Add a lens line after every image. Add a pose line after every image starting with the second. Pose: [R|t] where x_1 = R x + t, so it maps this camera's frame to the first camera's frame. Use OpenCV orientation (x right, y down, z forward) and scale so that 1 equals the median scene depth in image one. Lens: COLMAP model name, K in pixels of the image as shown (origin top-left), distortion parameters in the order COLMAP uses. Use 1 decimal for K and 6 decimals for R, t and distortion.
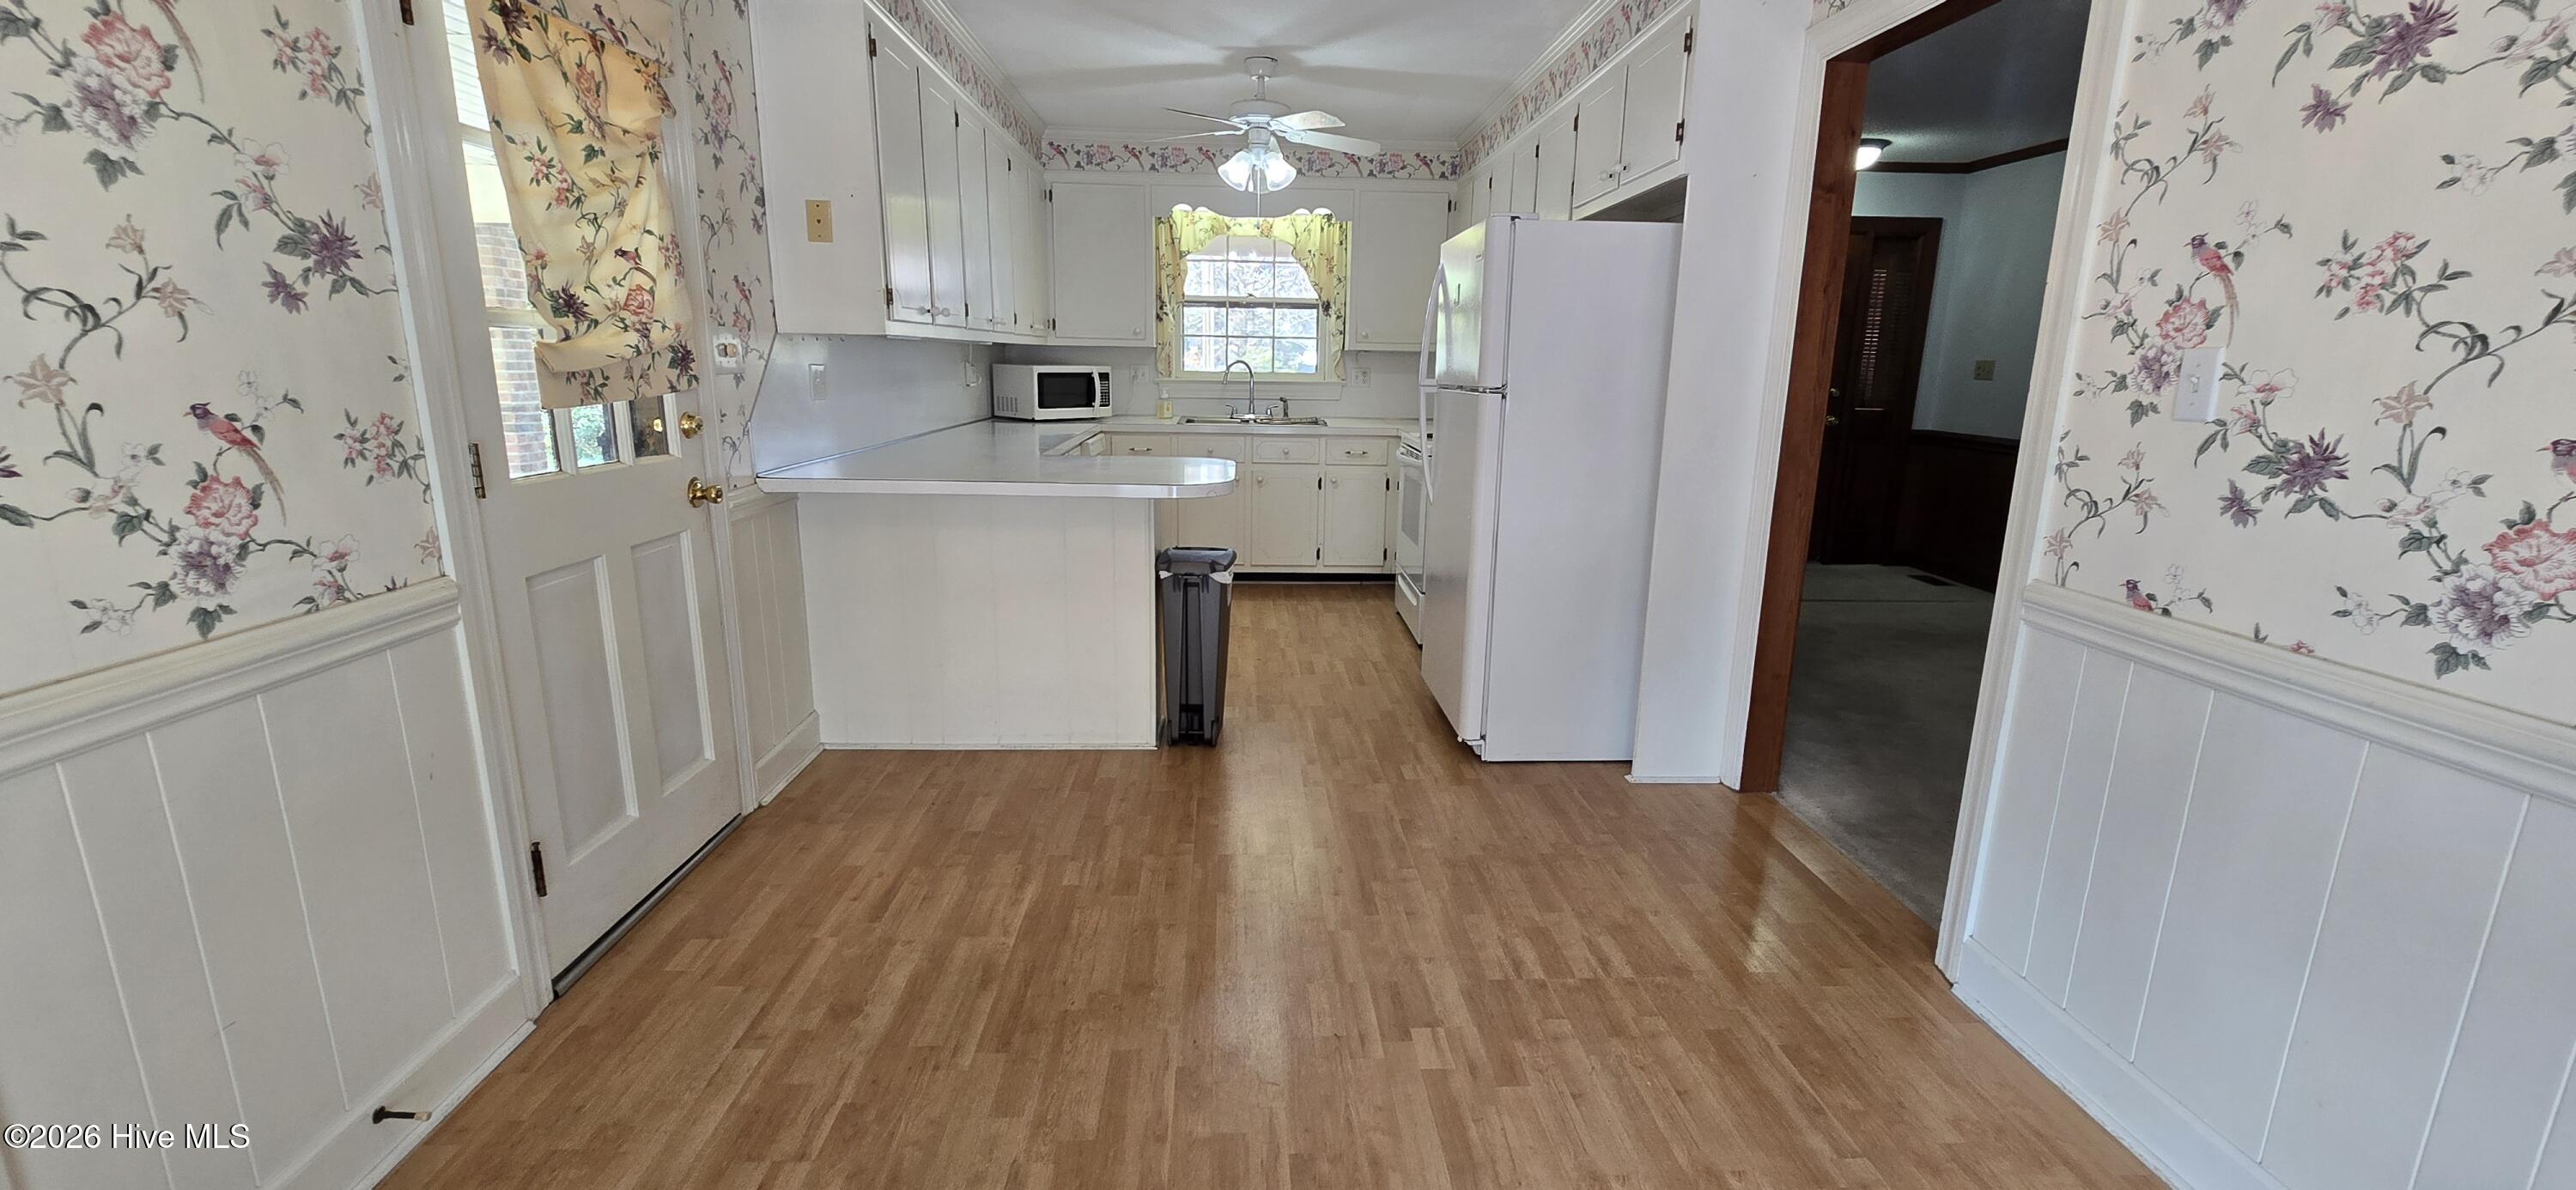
lens RADIAL K [[1056.3, 0, 1292.5], [0, 1056.3, 601.0], [0, 0, 1]] dist [-0.001637, 0.000104]
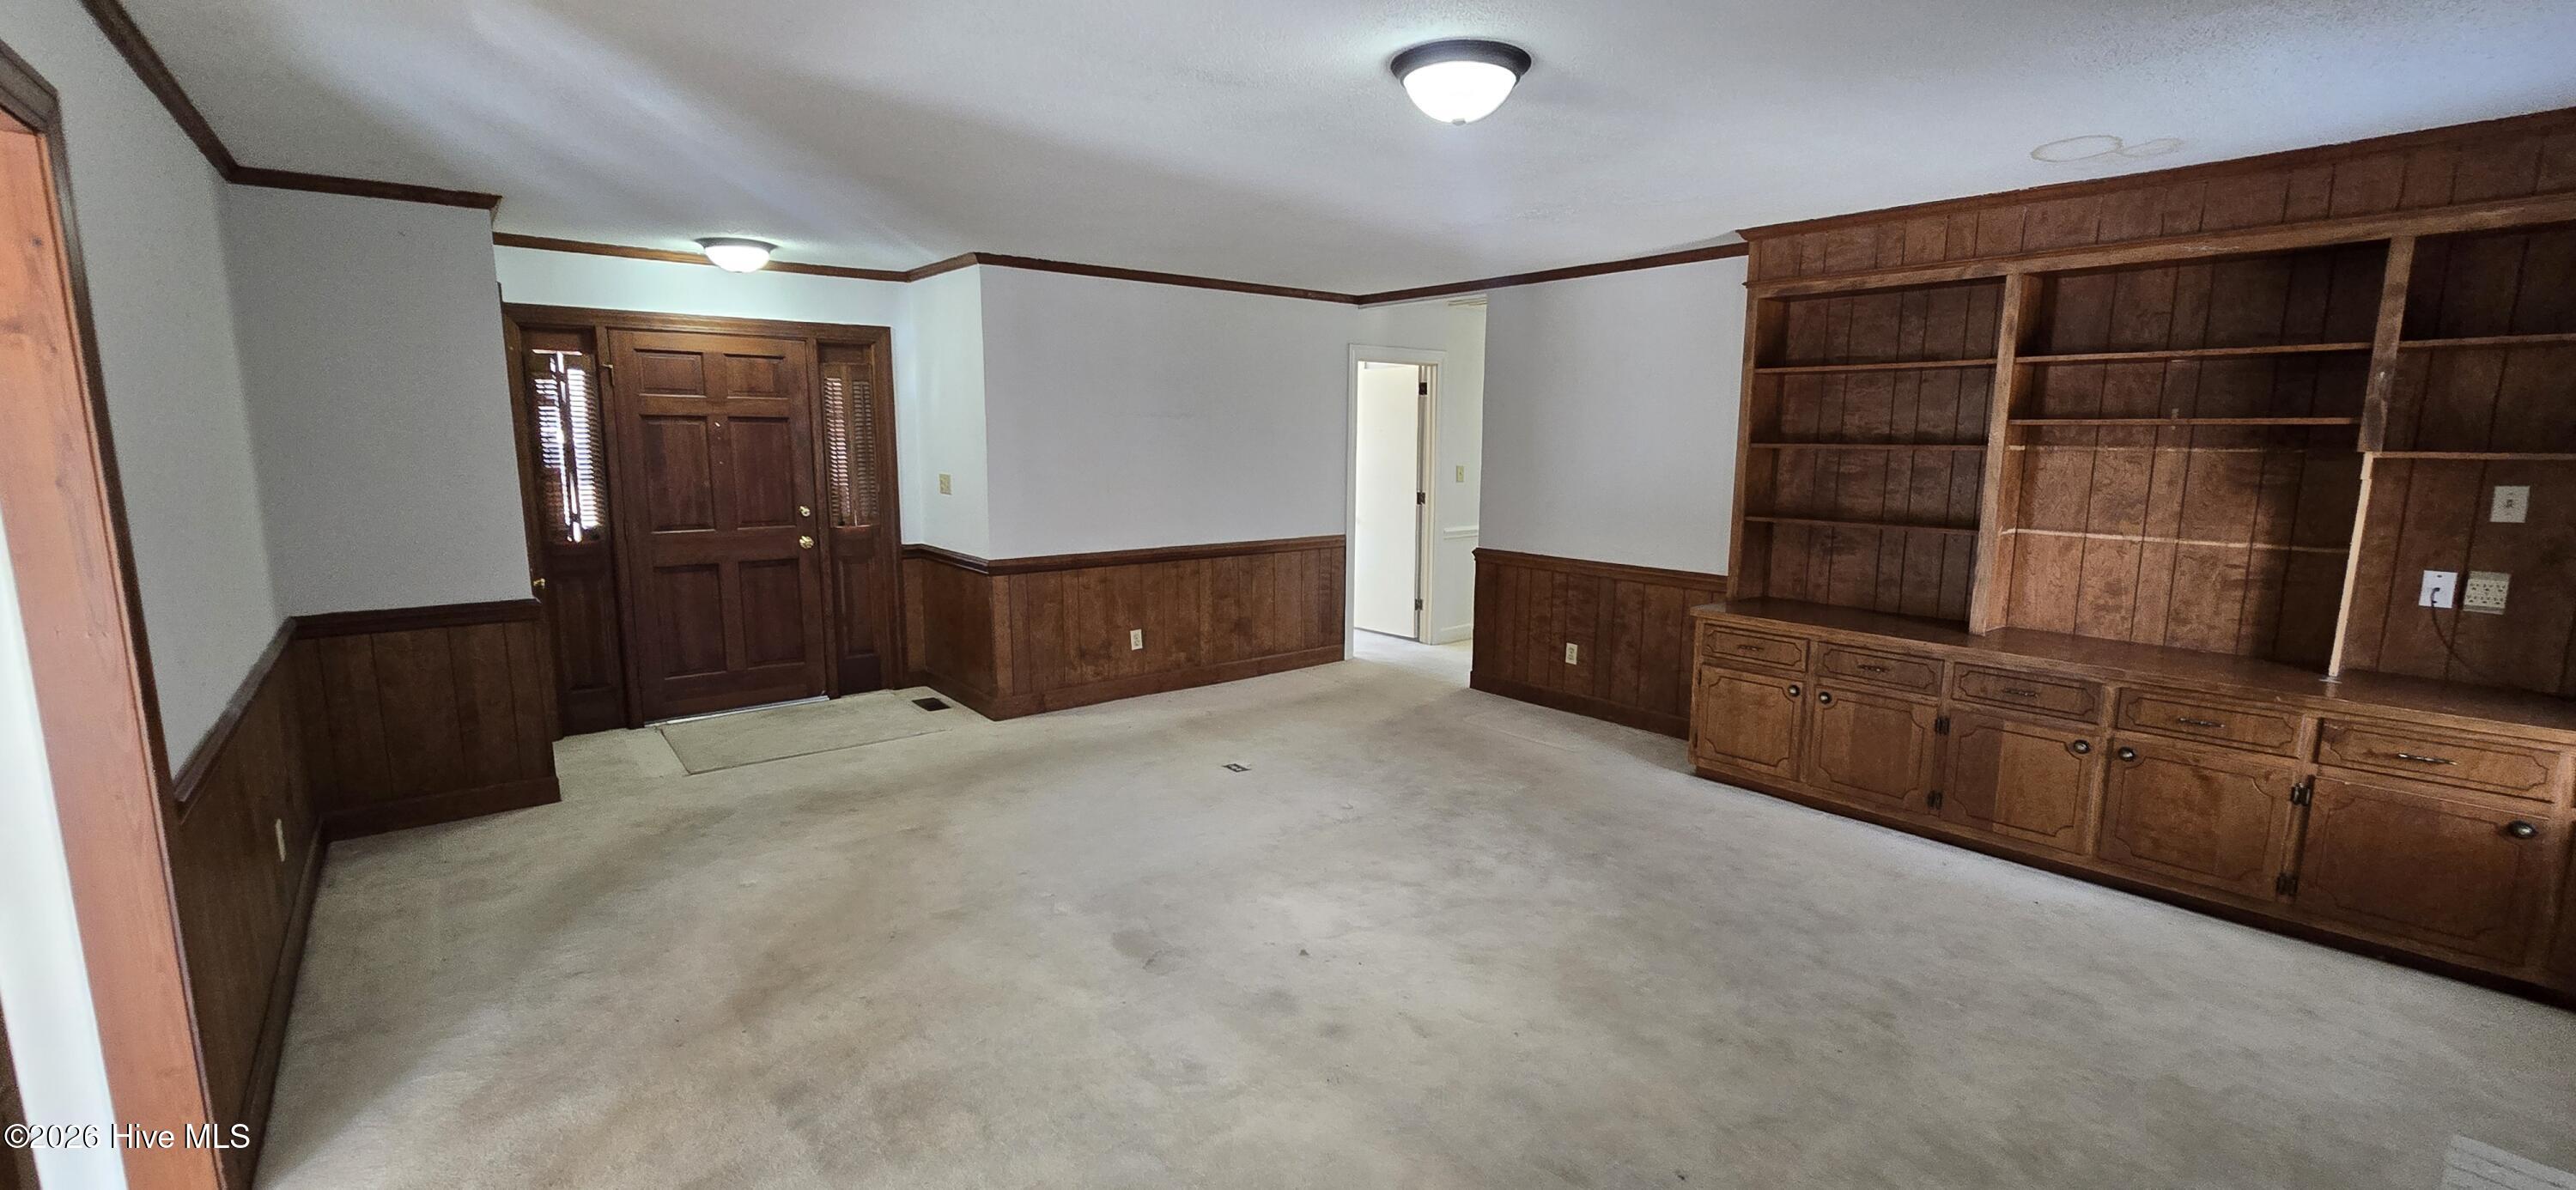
lens RADIAL K [[1056.3, 0, 1292.5], [0, 1056.3, 601.0], [0, 0, 1]] dist [-0.001637, 0.000104]
pose [[0.802585, -0.109065, 0.586483, 0.320331], [0.145080, 0.989313, -0.014561, -0.050000], [-0.578627, 0.096774, 0.809831, 0.036624]]
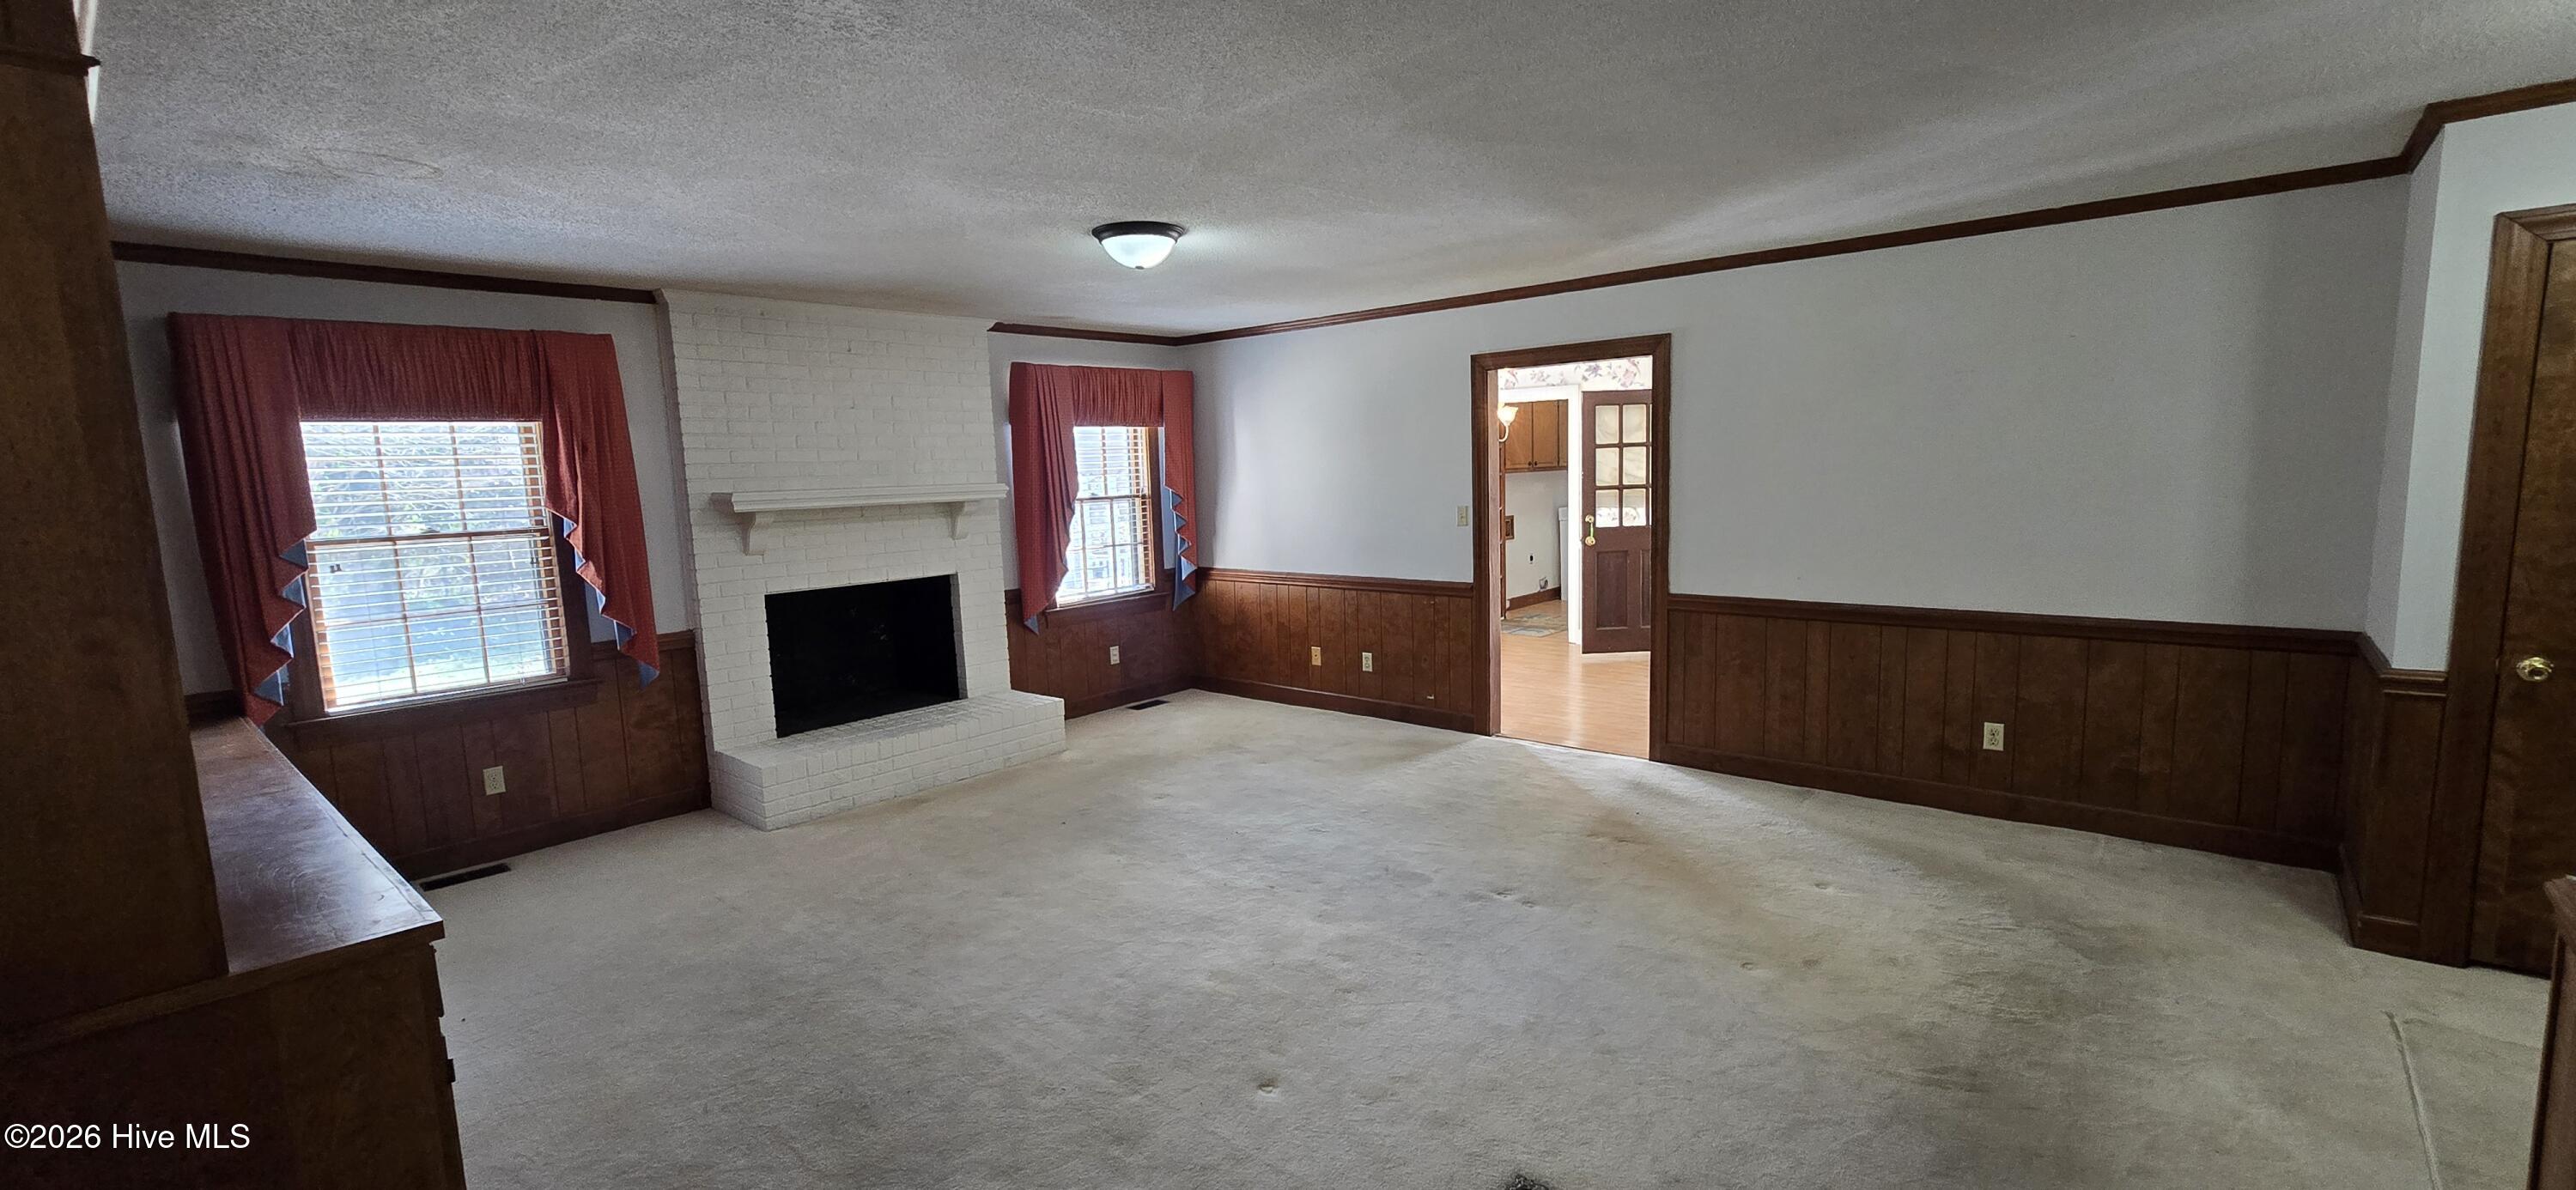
lens RADIAL K [[1056.3, 0, 1292.5], [0, 1056.3, 601.0], [0, 0, 1]] dist [-0.001637, 0.000104]
pose [[-0.694693, 0.097257, -0.712701, 1.003347], [-0.138598, 0.954152, 0.265302, -0.215123], [0.705828, 0.283082, -0.649363, 0.801475]]
